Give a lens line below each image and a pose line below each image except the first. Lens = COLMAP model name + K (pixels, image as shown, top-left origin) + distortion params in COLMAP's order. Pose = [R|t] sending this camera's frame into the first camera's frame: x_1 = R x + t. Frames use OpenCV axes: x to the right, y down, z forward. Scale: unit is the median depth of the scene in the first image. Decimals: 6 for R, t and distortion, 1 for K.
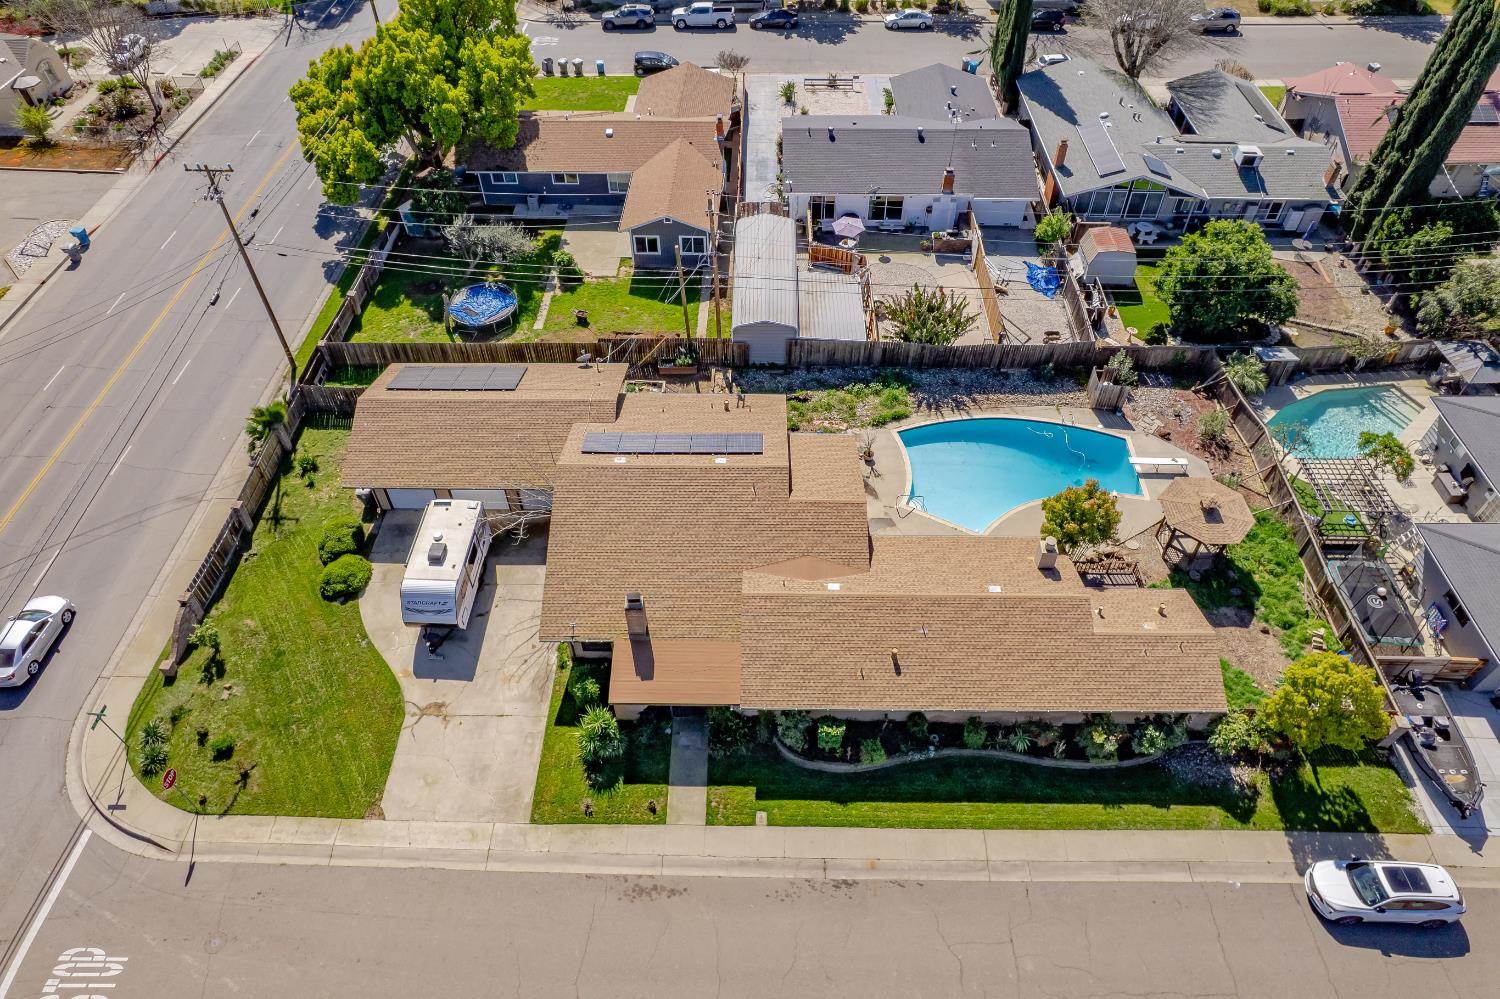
lens RADIAL K [[957.7, 0, 740.4], [0, 957.7, 507.8], [0, 0, 1]] dist [-0.074365, 0.063641]
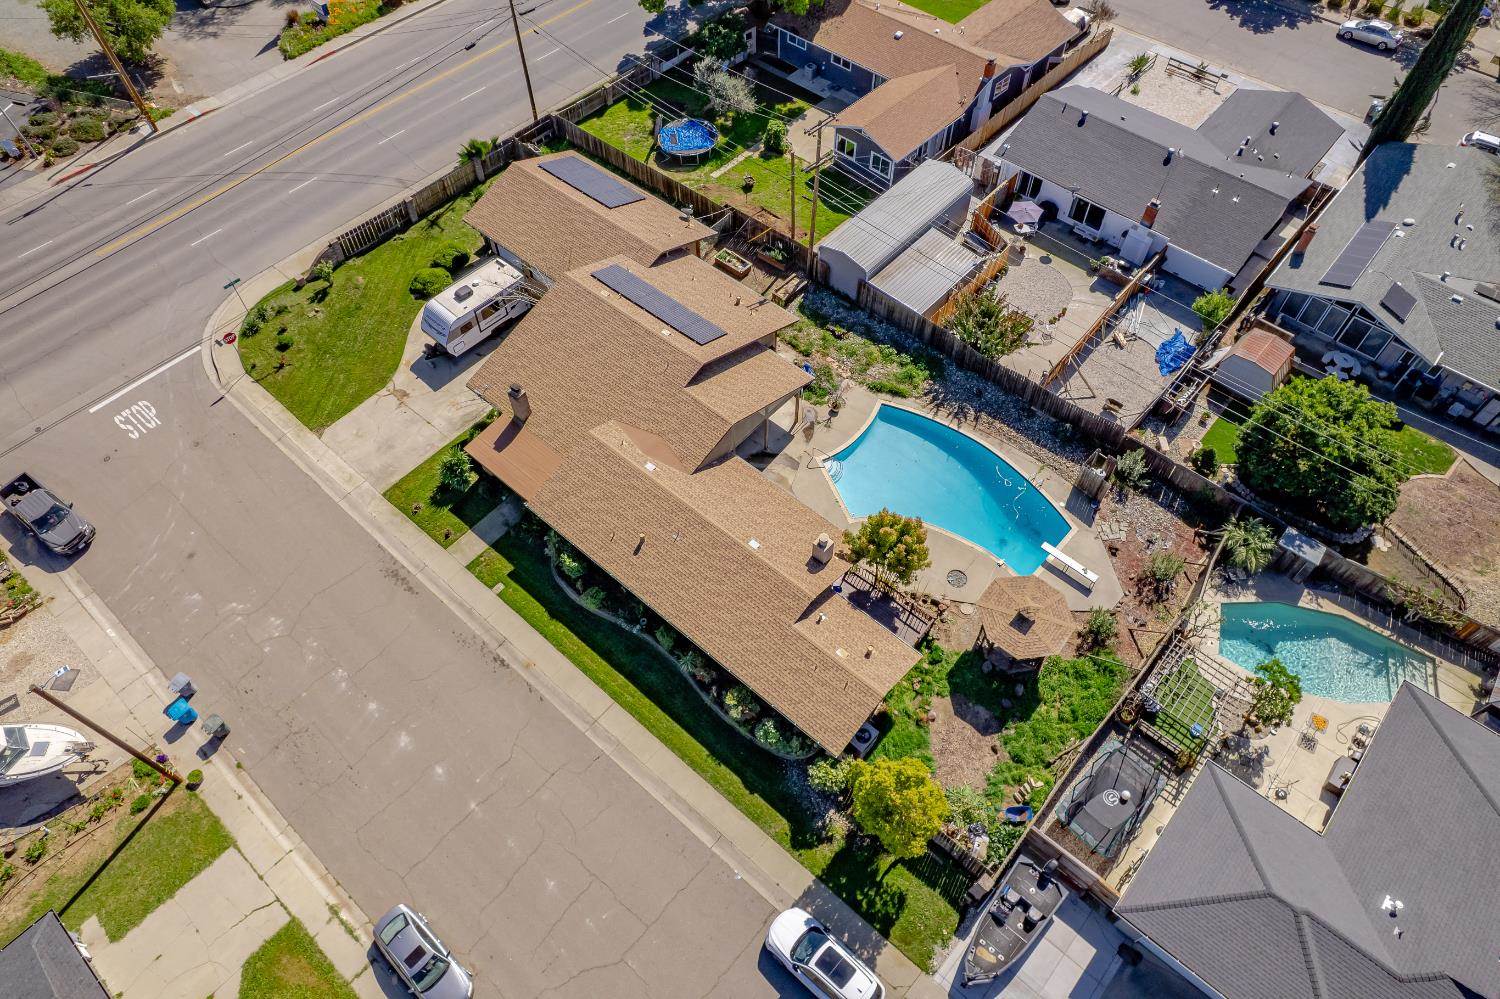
lens RADIAL K [[957.7, 0, 740.9], [0, 957.7, 507.2], [0, 0, 1]] dist [-0.074365, 0.063641]
pose [[0.762935, 0.532161, -0.367063, 0.502344], [-0.477662, 0.846635, 0.234623, -0.159064], [0.435625, -0.003670, 0.900121, 0.004331]]
